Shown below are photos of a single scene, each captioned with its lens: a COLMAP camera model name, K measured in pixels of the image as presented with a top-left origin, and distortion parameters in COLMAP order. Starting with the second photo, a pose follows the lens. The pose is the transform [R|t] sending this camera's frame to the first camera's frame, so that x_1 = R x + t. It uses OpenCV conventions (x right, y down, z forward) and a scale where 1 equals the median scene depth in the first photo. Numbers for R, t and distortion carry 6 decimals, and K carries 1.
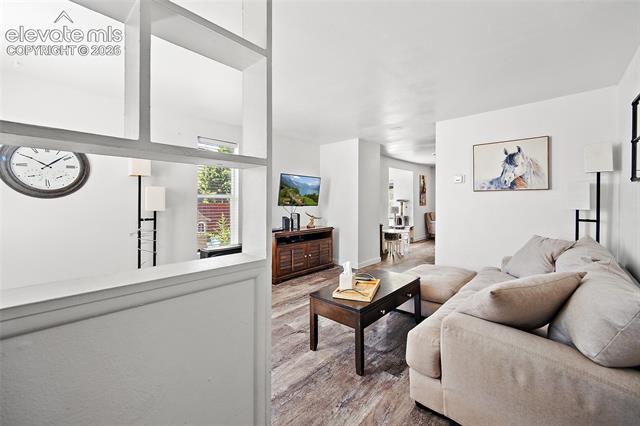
lens RADIAL K [[255.2, 0, 308.2], [0, 255.2, 202.9], [0, 0, 1]] dist [-0.000762, -0.000296]
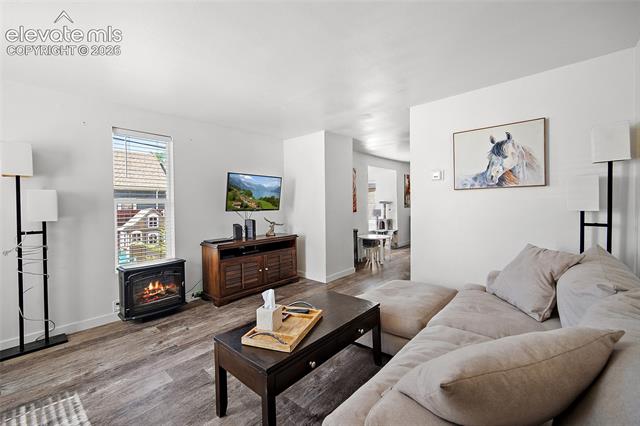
lens RADIAL K [[255.2, 0, 307.6], [0, 255.2, 209.9], [0, 0, 1]] dist [-0.000762, -0.000296]
pose [[0.999774, -0.017188, 0.012522, 0.183483], [0.017002, 0.999745, 0.014869, -0.001742], [-0.012775, -0.014653, 0.999811, 0.206099]]
